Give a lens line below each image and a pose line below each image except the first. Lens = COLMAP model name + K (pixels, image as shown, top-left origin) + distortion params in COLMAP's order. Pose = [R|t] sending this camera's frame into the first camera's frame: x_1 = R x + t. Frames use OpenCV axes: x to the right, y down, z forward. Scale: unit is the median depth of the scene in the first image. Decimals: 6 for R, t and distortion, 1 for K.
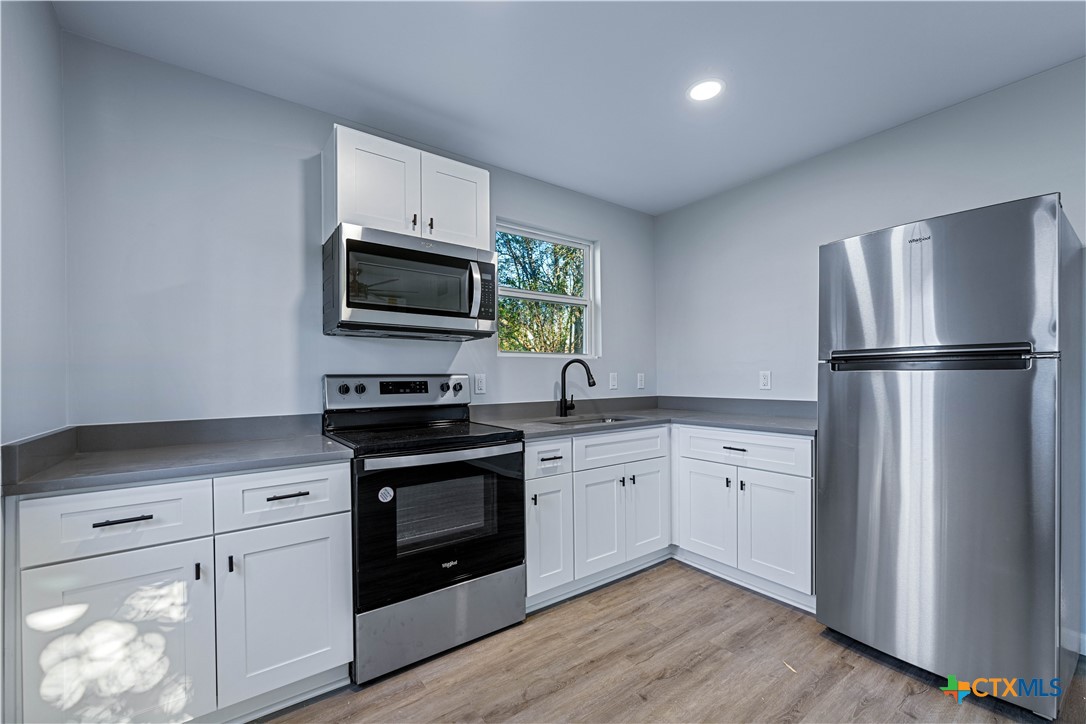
lens RADIAL K [[445.6, 0, 543.9], [0, 445.6, 378.1], [0, 0, 1]] dist [-0.002475, -0.000668]
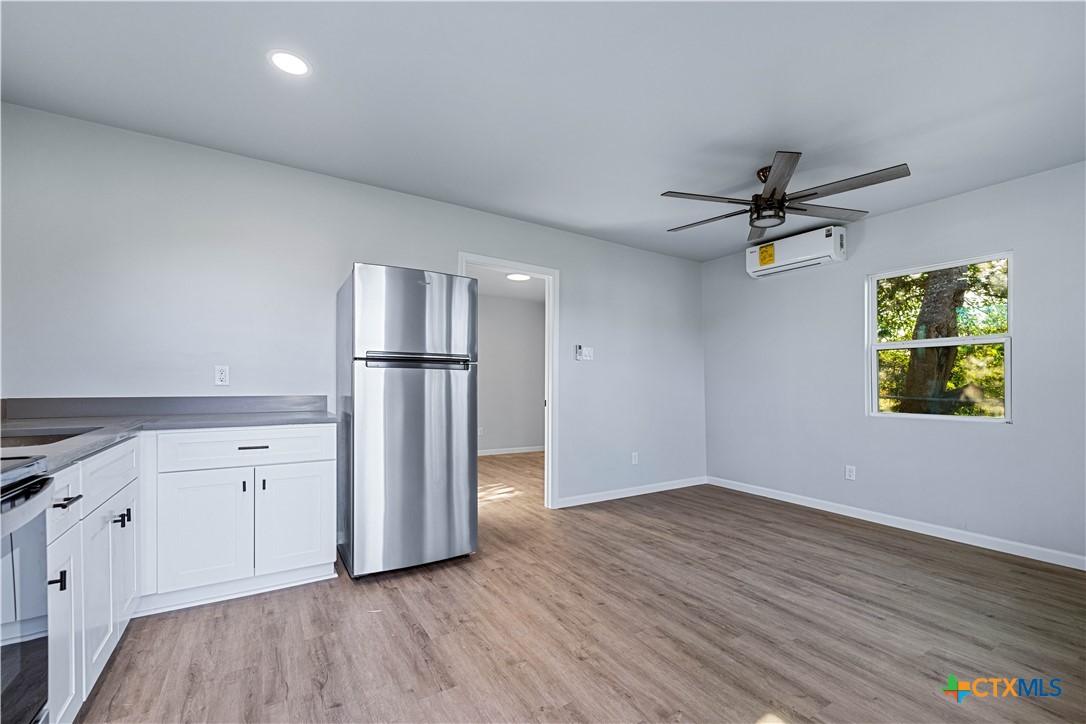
lens RADIAL K [[449.3, 0, 549.9], [0, 449.3, 384.0], [0, 0, 1]] dist [0.000161, -0.000164]
pose [[0.072155, 0.006122, 0.997375, -0.515413], [-0.004856, 0.999971, -0.005787, 0.033053], [-0.997382, -0.004426, 0.072183, 0.361719]]
